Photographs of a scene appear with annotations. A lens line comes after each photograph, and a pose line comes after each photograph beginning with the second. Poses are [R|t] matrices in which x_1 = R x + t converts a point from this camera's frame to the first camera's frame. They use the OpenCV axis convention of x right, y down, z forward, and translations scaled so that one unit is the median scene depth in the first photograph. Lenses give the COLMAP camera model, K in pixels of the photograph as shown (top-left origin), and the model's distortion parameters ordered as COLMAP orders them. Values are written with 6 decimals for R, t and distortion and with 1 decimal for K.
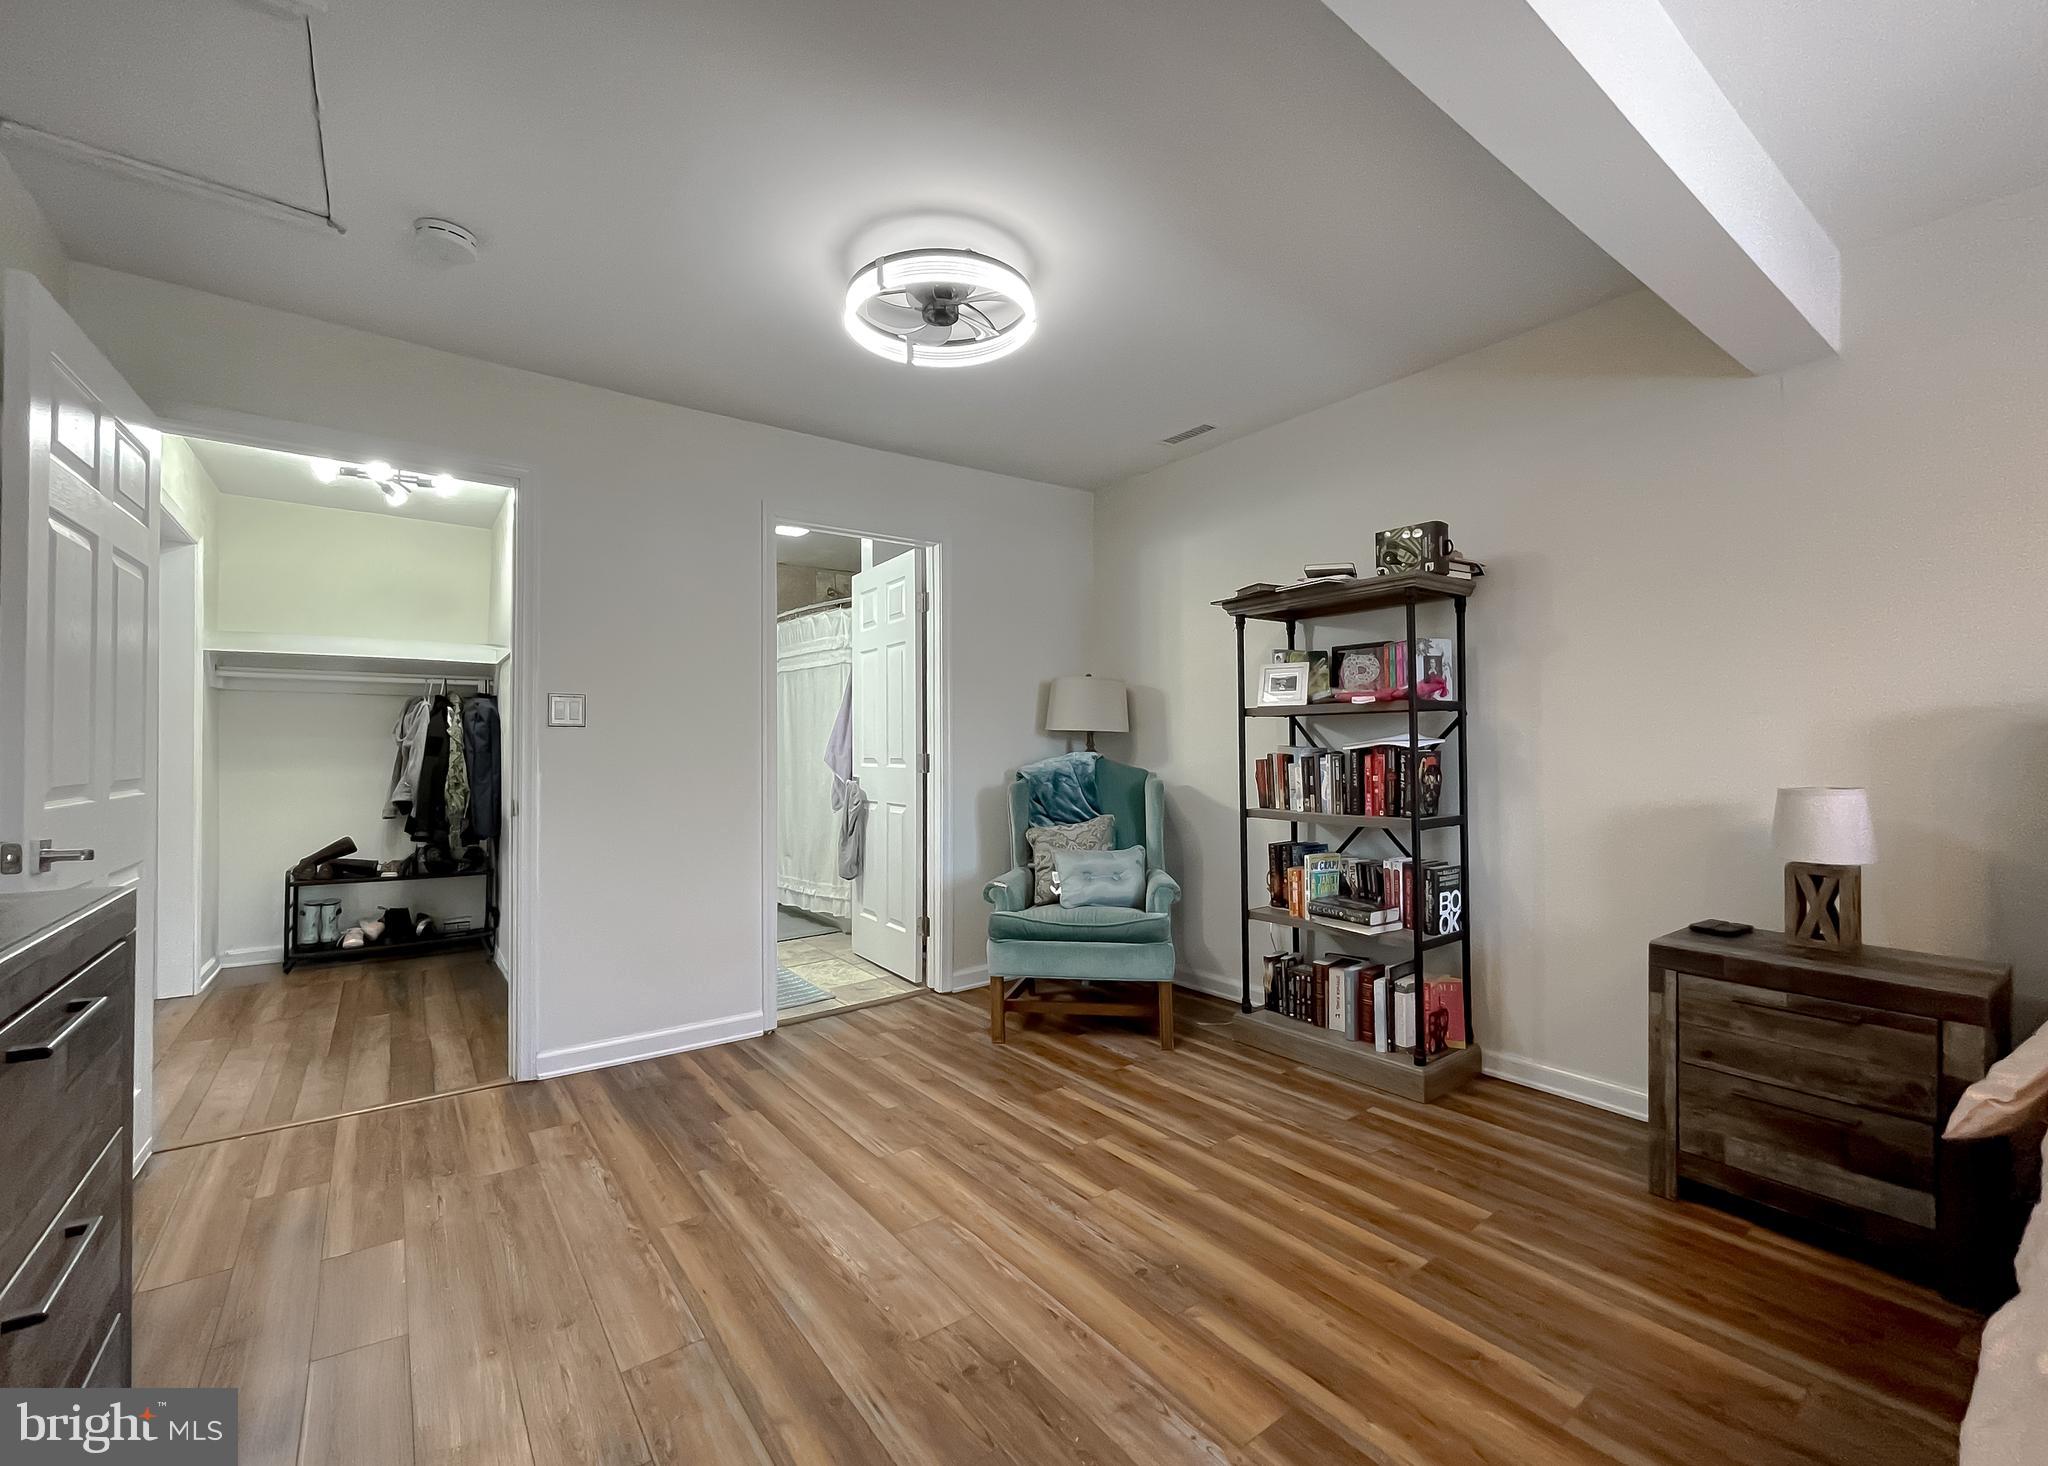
lens RADIAL K [[857.0, 0, 1020.4], [0, 857.0, 737.7], [0, 0, 1]] dist [0.007636, 0.000495]
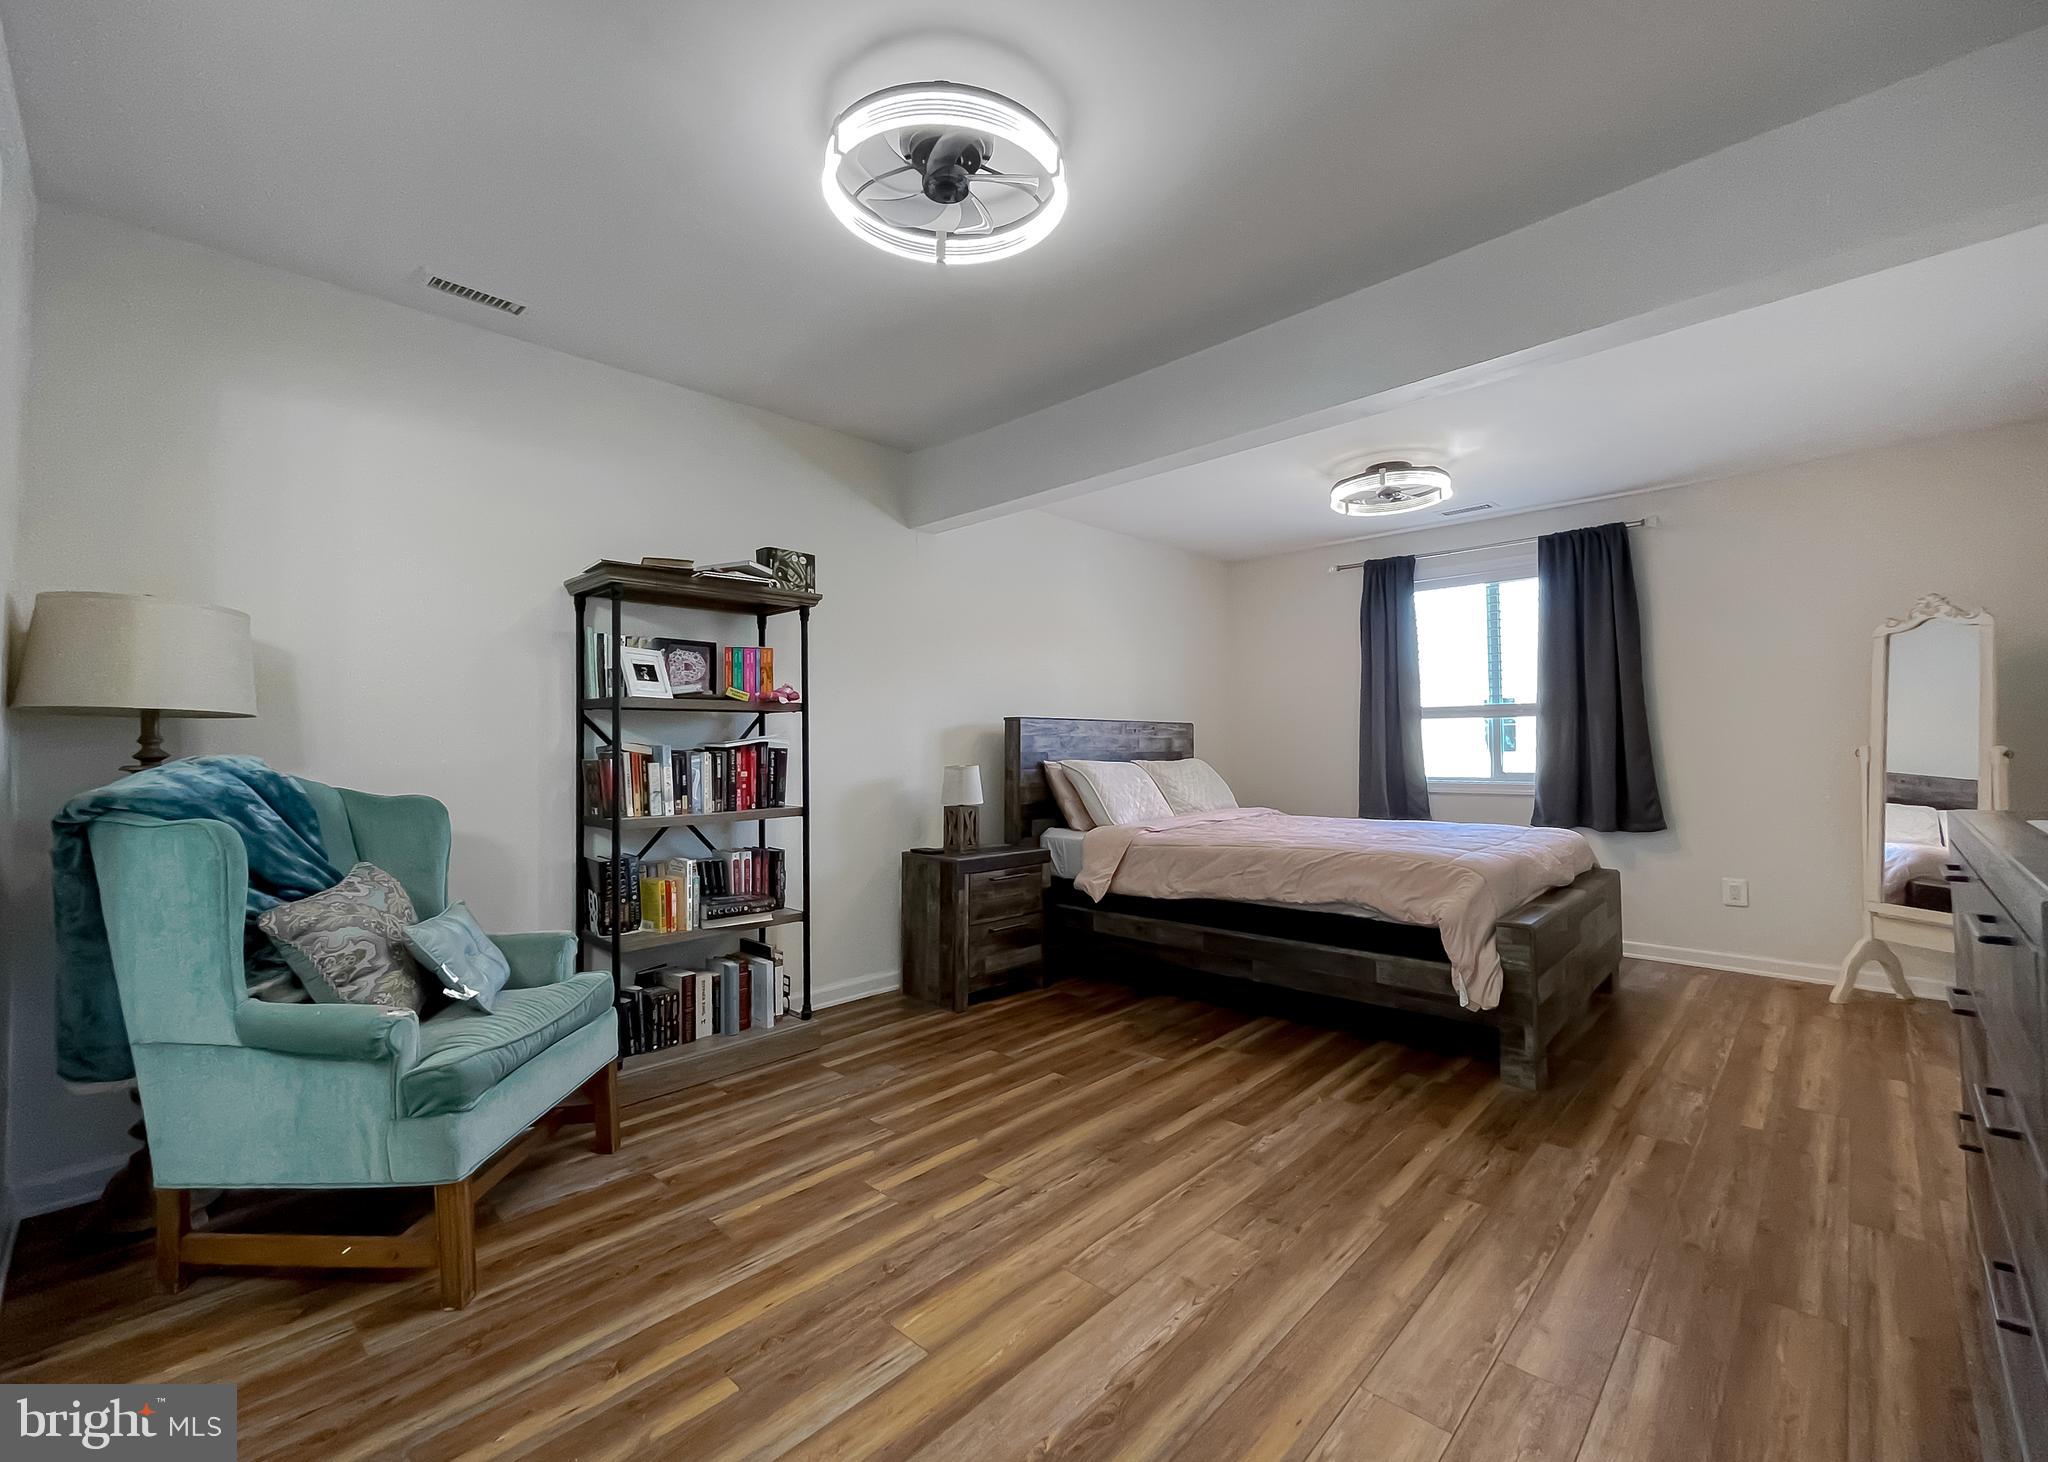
lens RADIAL K [[866.0, 0, 1014.2], [0, 866.0, 720.8], [0, 0, 1]] dist [-0.000456, 0.000130]
pose [[-0.157033, 0.034858, 0.986978, -0.753301], [-0.002488, 0.999360, -0.035692, 0.021035], [-0.987590, -0.008060, -0.156845, 0.922597]]
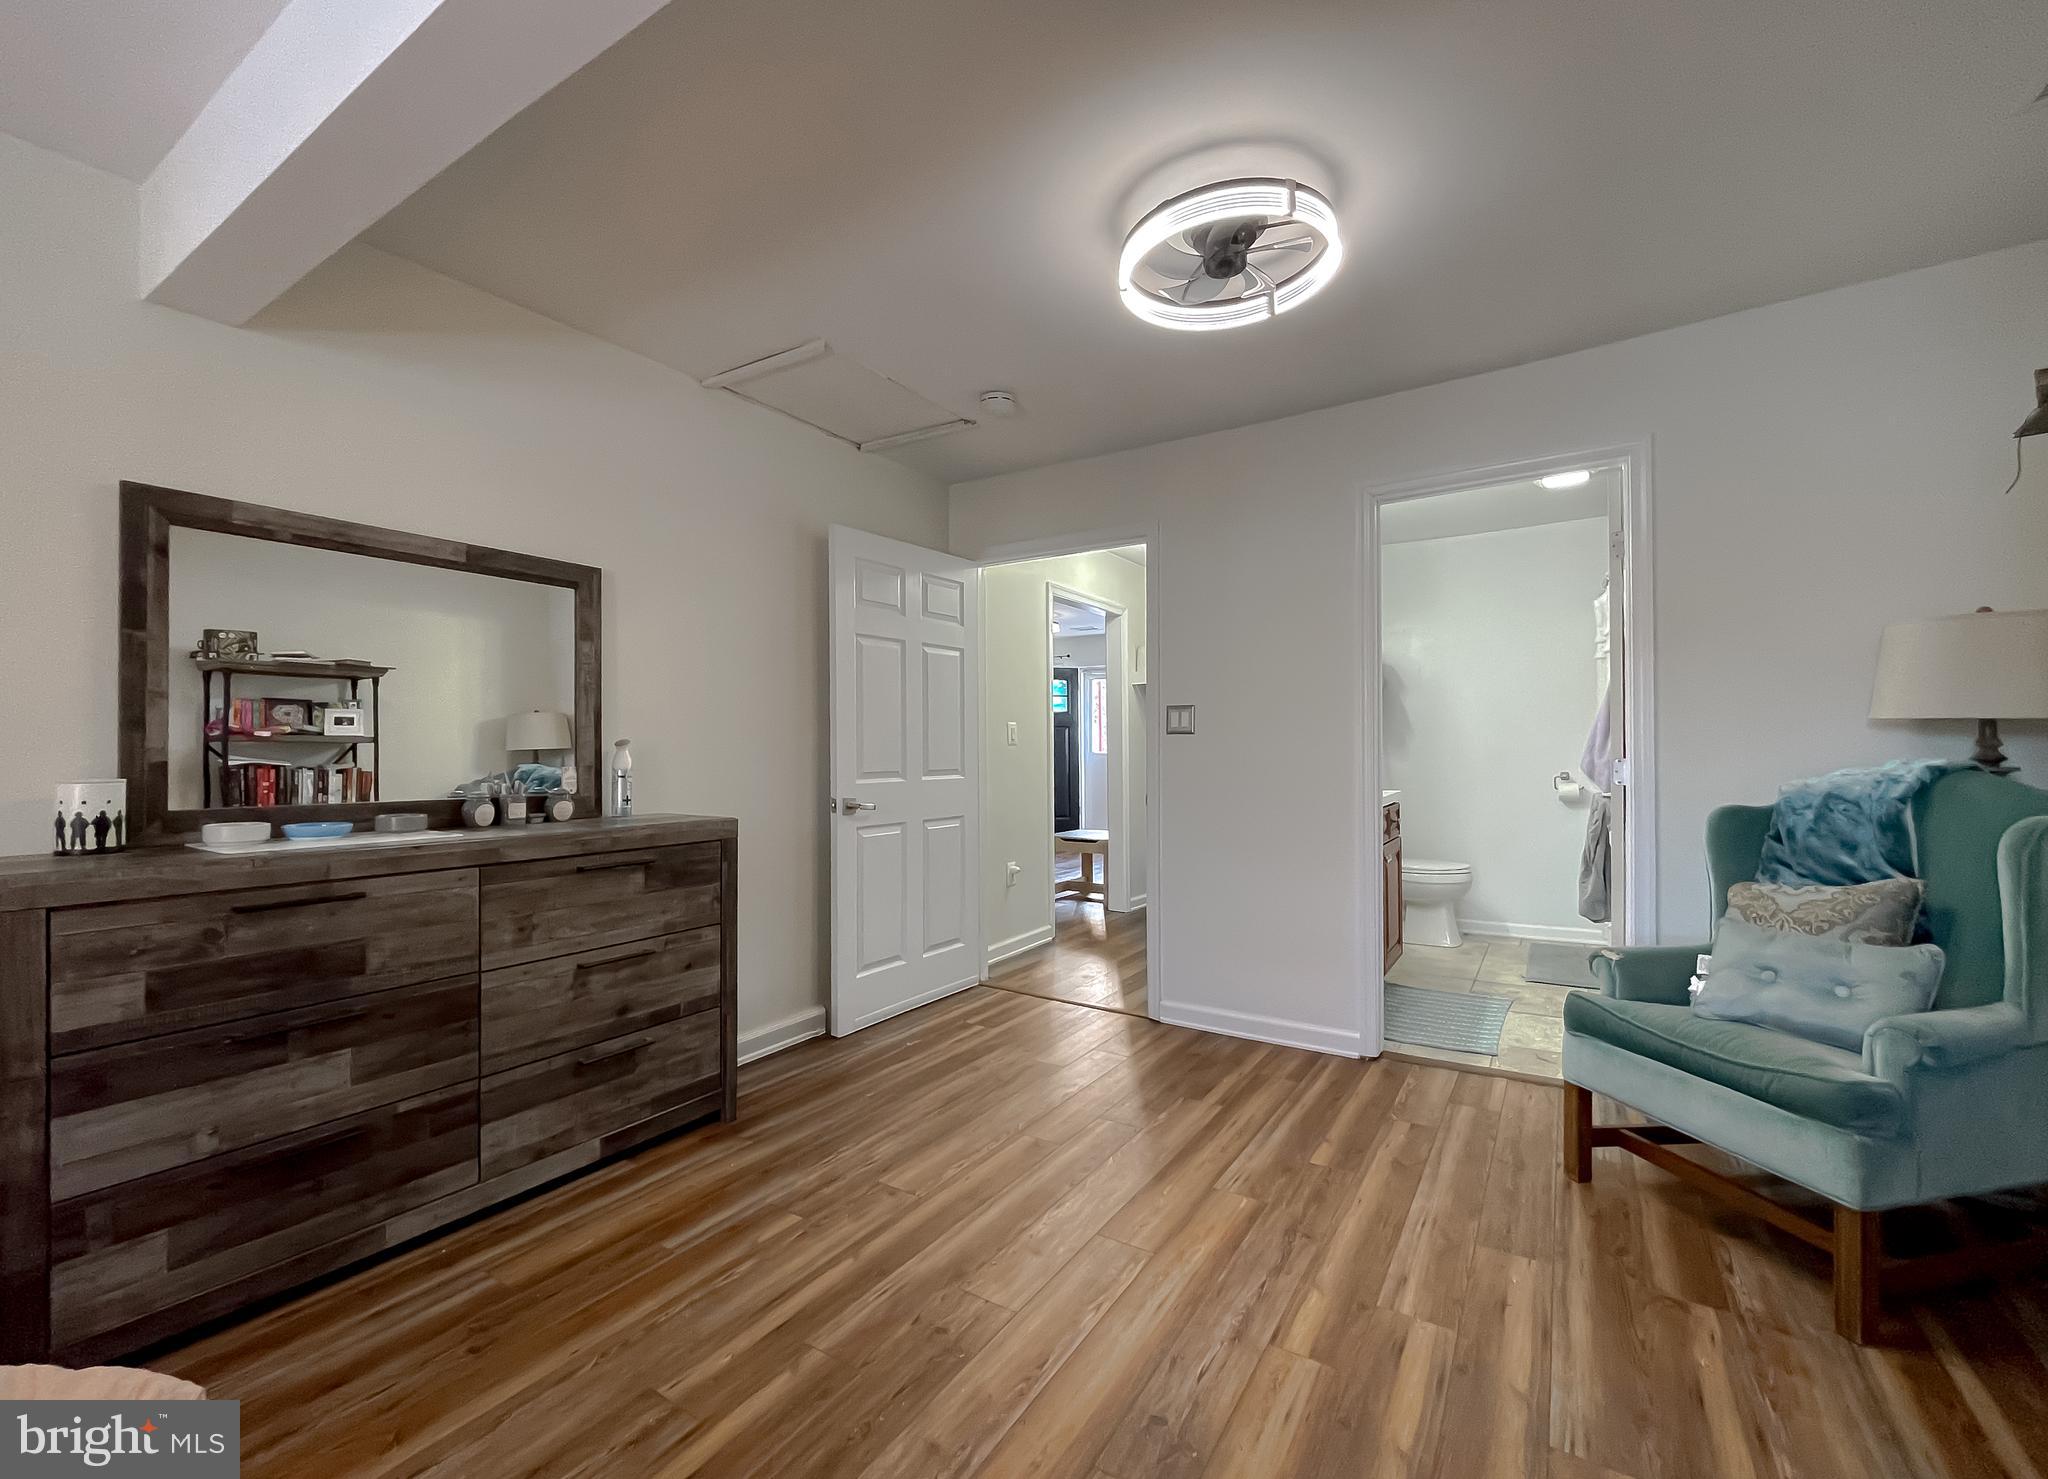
lens RADIAL K [[865.5, 0, 1012.1], [0, 865.5, 745.0], [0, 0, 1]] dist [-0.018954, 0.015963]
pose [[0.342856, -0.004365, -0.939378, 0.577151], [0.015437, 0.999880, 0.000988, -0.001697], [0.939261, -0.014840, 0.342882, 0.419671]]
